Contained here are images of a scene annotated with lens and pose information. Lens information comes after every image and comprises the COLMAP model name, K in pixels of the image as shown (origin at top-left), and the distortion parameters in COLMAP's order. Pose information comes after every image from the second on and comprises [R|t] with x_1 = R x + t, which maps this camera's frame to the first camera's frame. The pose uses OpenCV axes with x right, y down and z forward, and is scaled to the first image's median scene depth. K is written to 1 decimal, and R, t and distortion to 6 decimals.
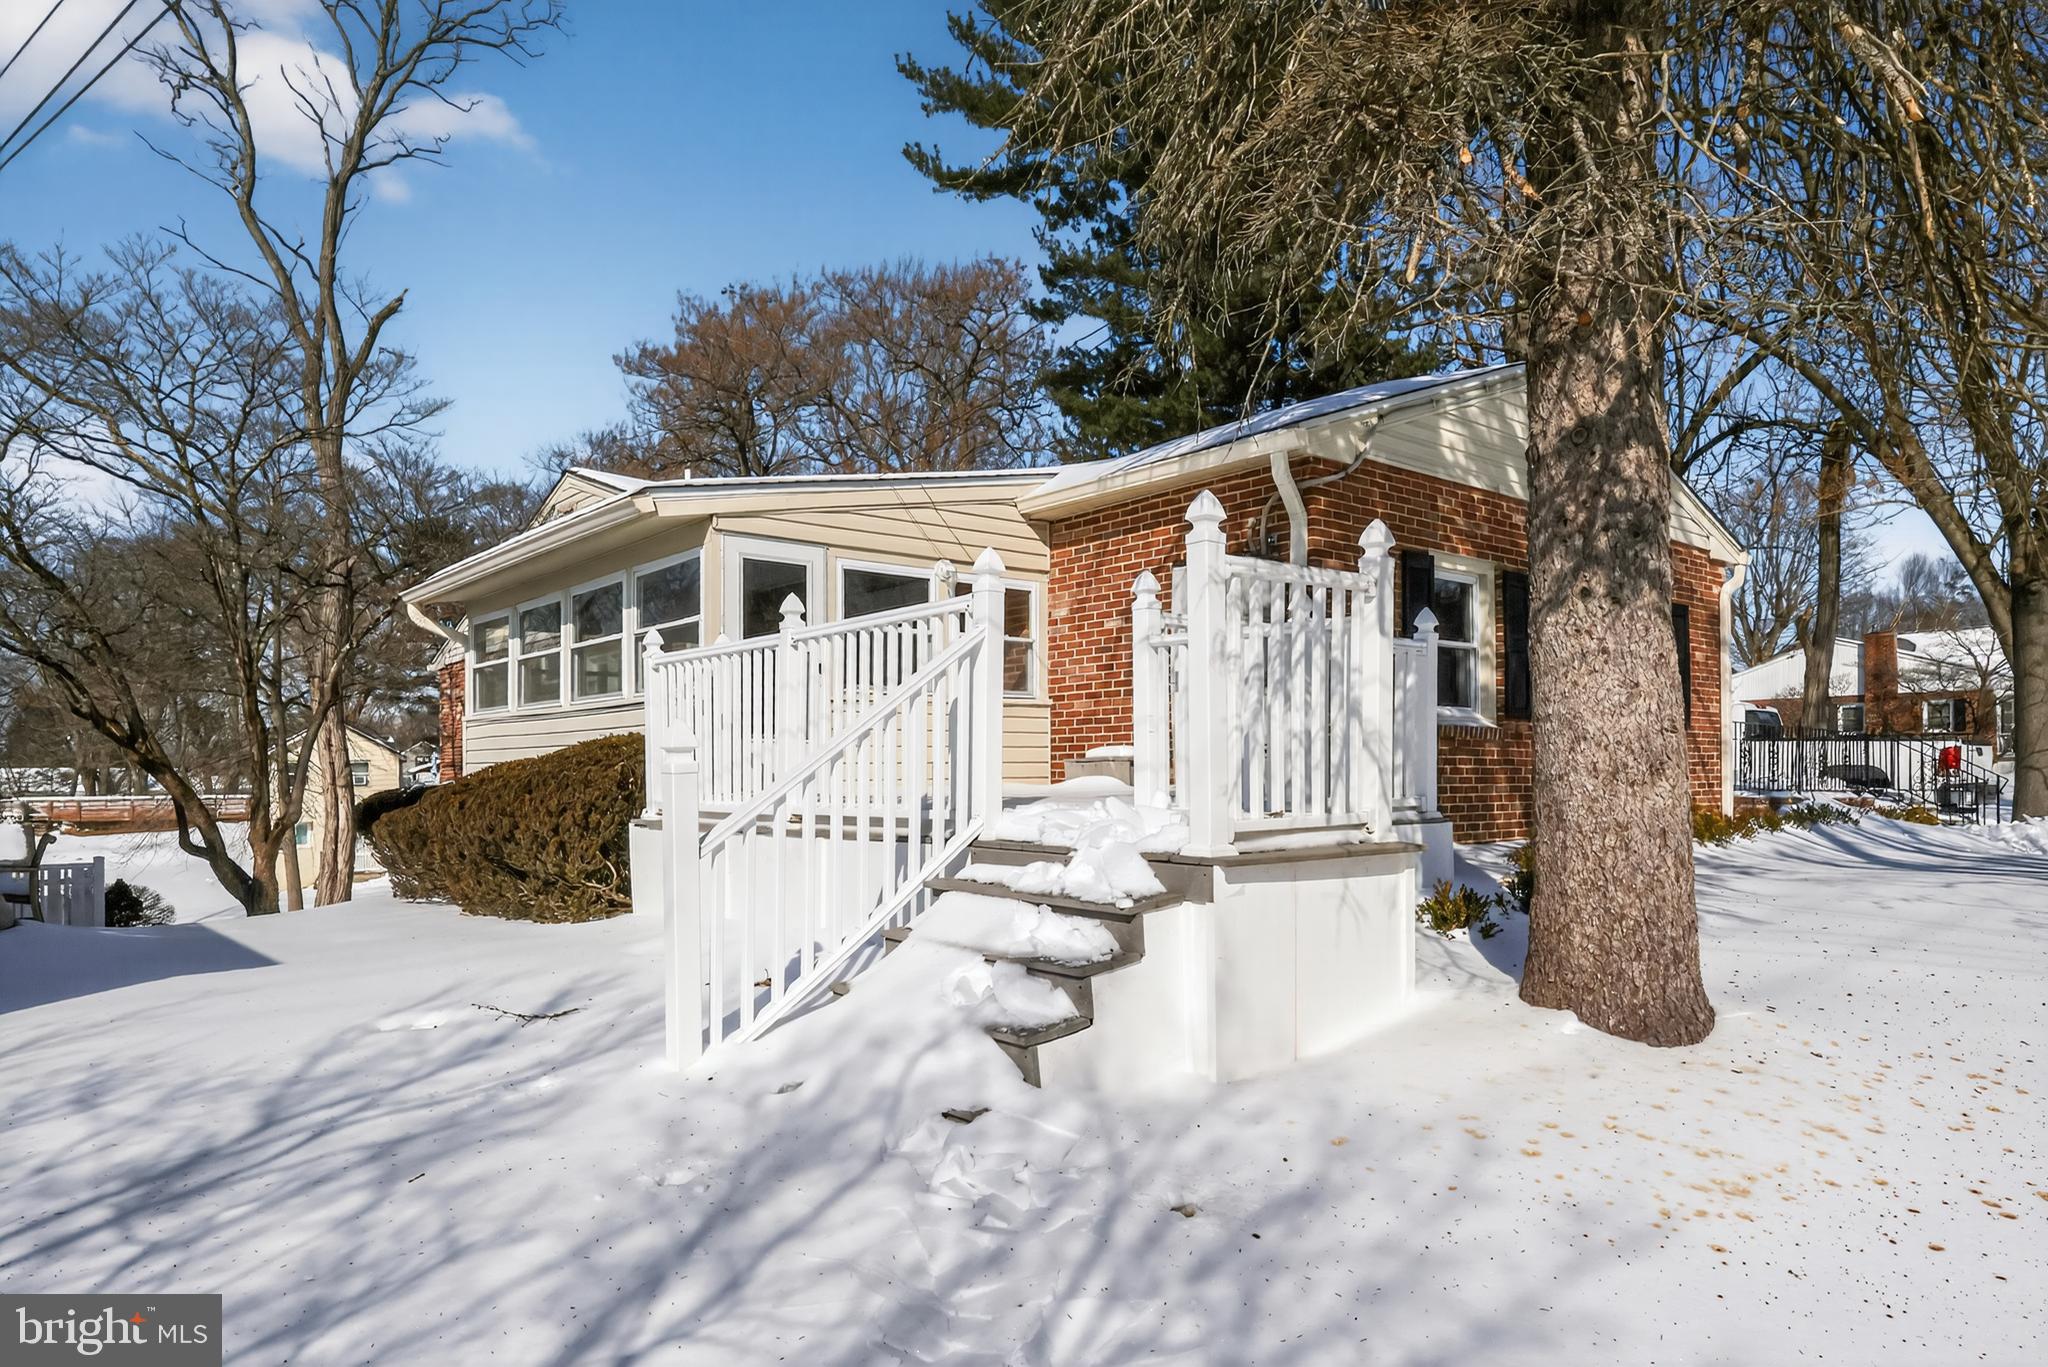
lens RADIAL K [[1182.9, 0, 1009.3], [0, 1182.9, 688.7], [0, 0, 1]] dist [0.015378, 0.000736]
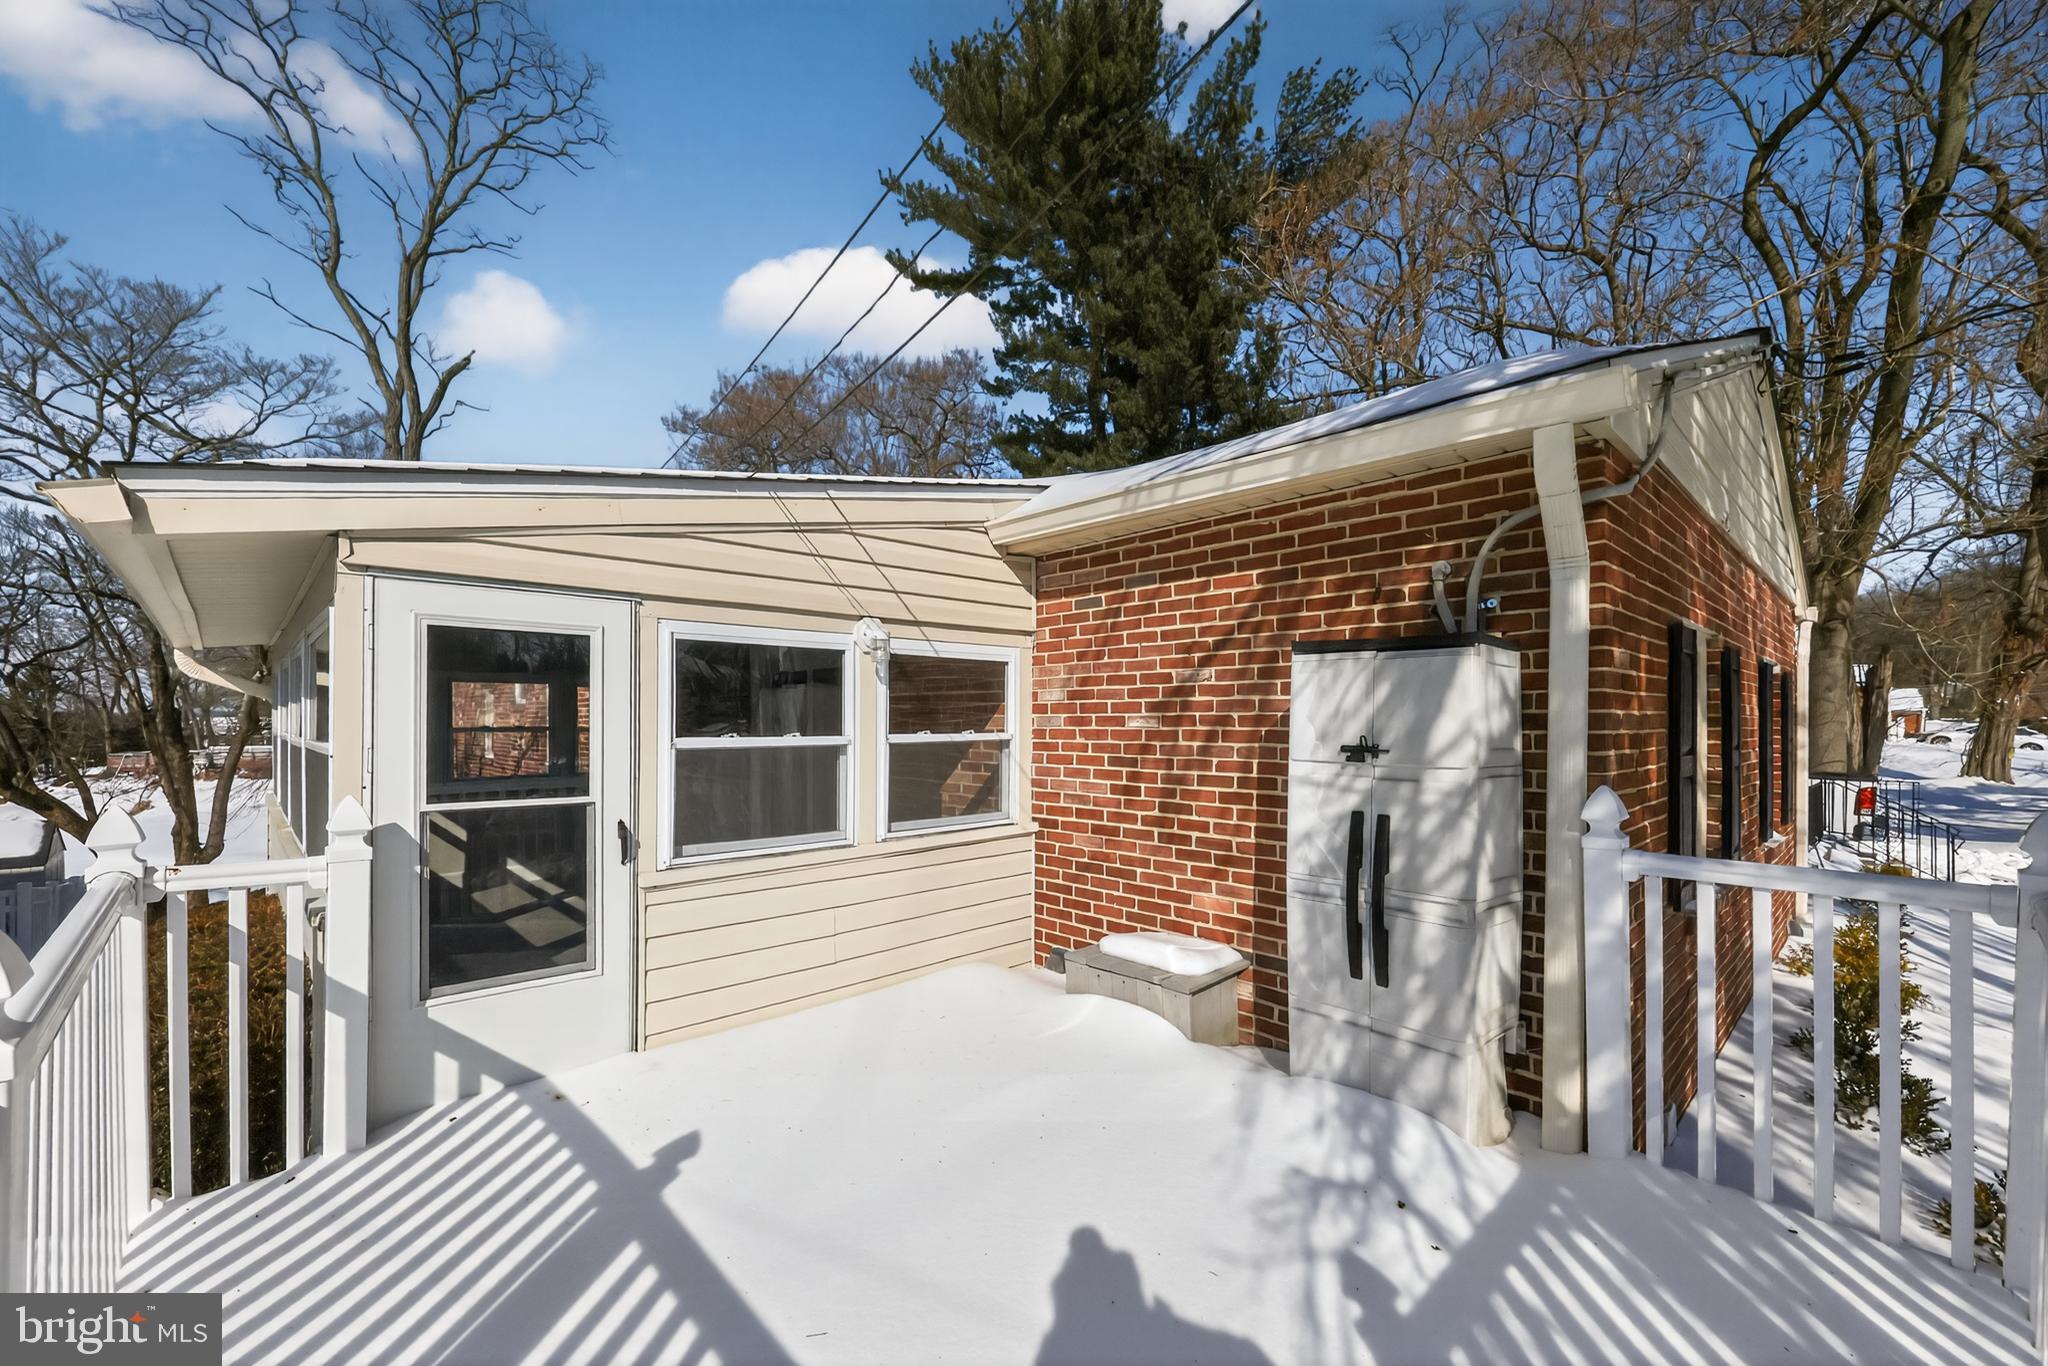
lens RADIAL K [[830.8, 0, 1024.0], [0, 830.8, 683.0], [0, 0, 1]] dist [0.000929, 0.000094]
pose [[0.997622, 0.007470, 0.068522, -0.000921], [-0.008606, 0.999830, 0.016298, -0.016723], [-0.068388, -0.016849, 0.997516, 0.113760]]
